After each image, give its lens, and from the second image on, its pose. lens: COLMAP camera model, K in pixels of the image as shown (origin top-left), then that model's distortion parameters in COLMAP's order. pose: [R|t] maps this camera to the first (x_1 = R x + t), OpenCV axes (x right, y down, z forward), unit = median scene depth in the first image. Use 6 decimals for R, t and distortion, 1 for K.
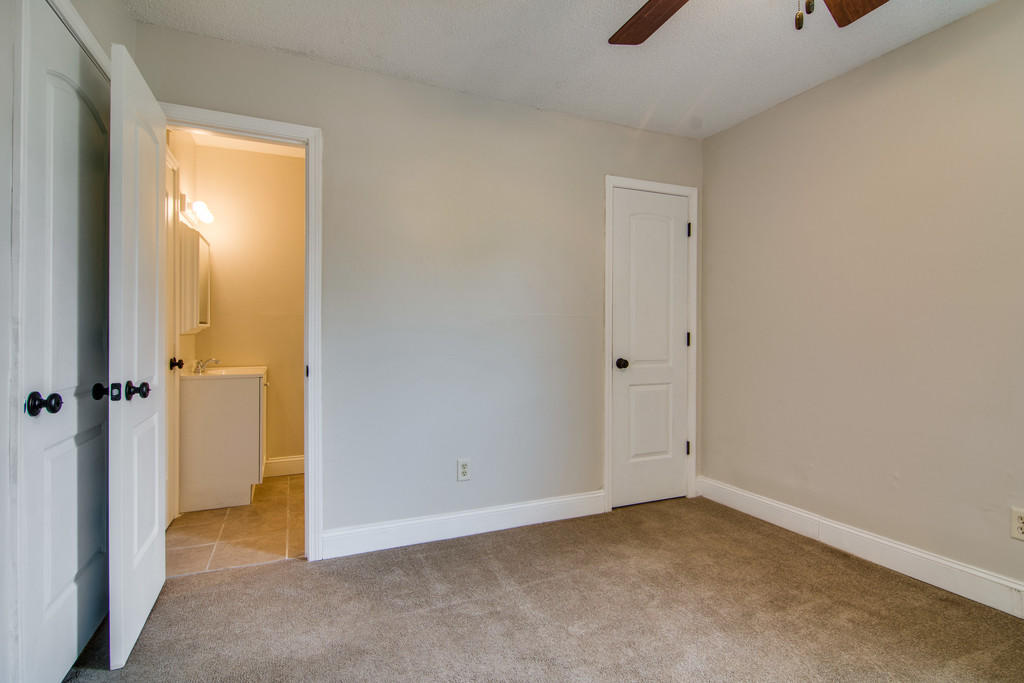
lens RADIAL K [[495.9, 0, 510.5], [0, 495.9, 336.7], [0, 0, 1]] dist [0.000050, -0.000190]
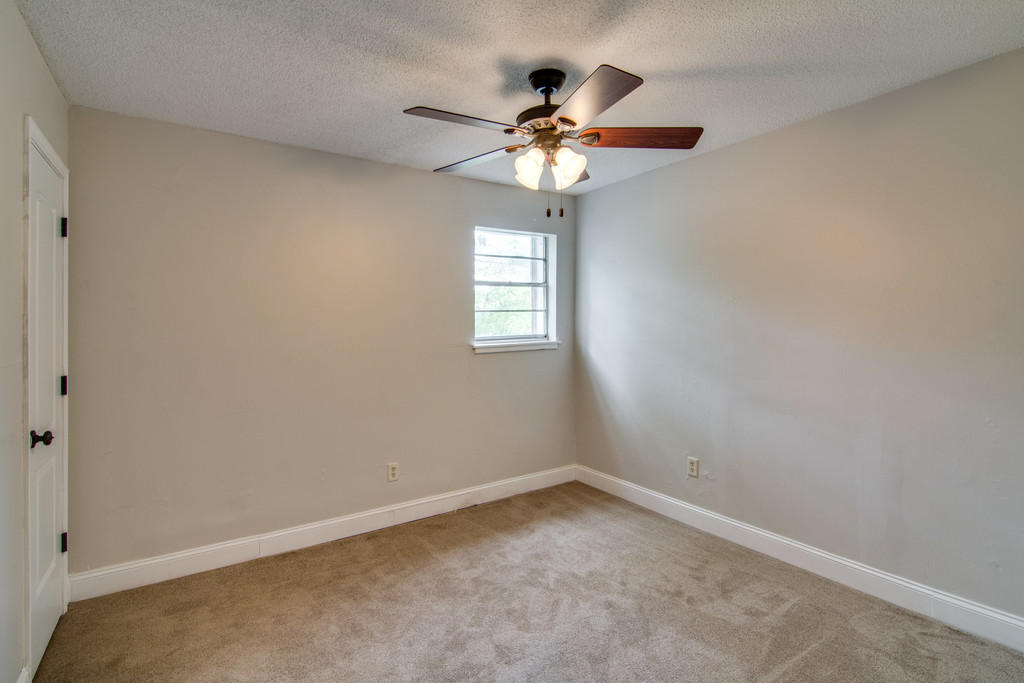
lens RADIAL K [[495.9, 0, 510.5], [0, 495.9, 336.9], [0, 0, 1]] dist [0.000050, -0.000190]
pose [[-0.175205, -0.012939, 0.984447, -0.663861], [0.005287, 0.999887, 0.014082, -0.107680], [-0.984518, 0.007672, -0.175117, 0.773223]]
